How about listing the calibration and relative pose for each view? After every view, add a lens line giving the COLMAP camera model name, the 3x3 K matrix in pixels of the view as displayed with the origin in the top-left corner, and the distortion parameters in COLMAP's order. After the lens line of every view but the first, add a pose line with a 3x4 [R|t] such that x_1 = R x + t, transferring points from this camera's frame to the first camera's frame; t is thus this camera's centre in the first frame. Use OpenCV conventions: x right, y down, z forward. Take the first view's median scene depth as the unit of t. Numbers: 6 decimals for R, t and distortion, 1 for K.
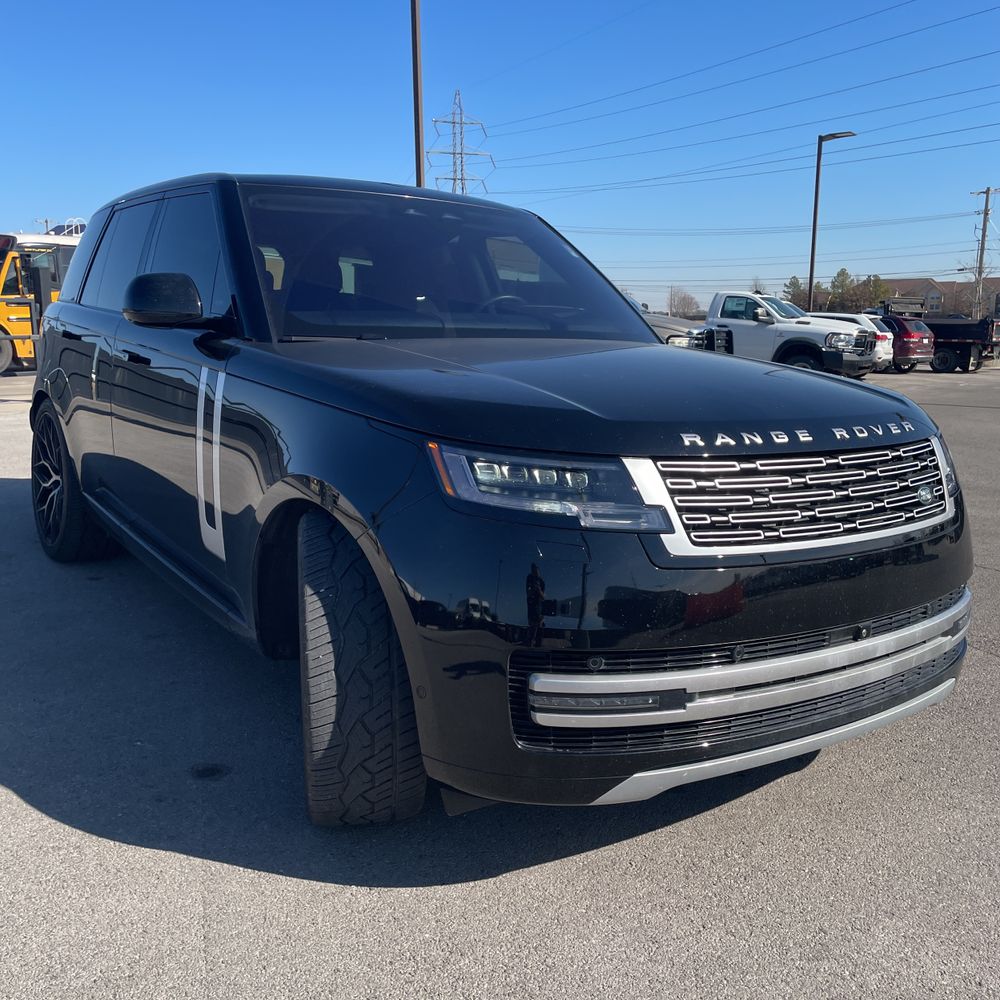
lens RADIAL K [[991.1, 0, 495.6], [0, 991.1, 511.4], [0, 0, 1]] dist [0.132856, -0.213643]
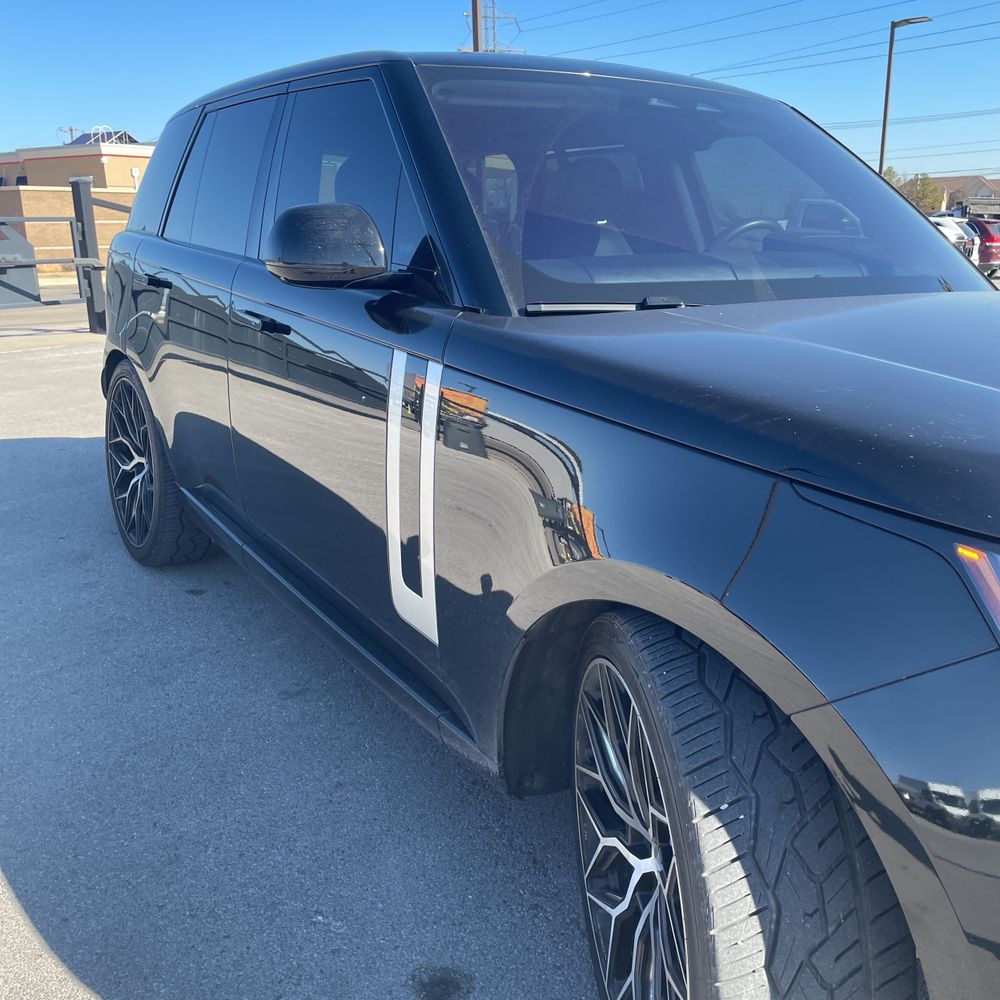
lens RADIAL K [[1005.9, 0, 513.8], [0, 1005.9, 504.2], [0, 0, 1]] dist [0.109252, -0.138817]
pose [[0.999750, -0.006097, -0.021494, -0.173068], [0.007742, 0.996979, 0.077283, -0.081094], [0.020958, -0.077431, 0.996777, 0.285303]]
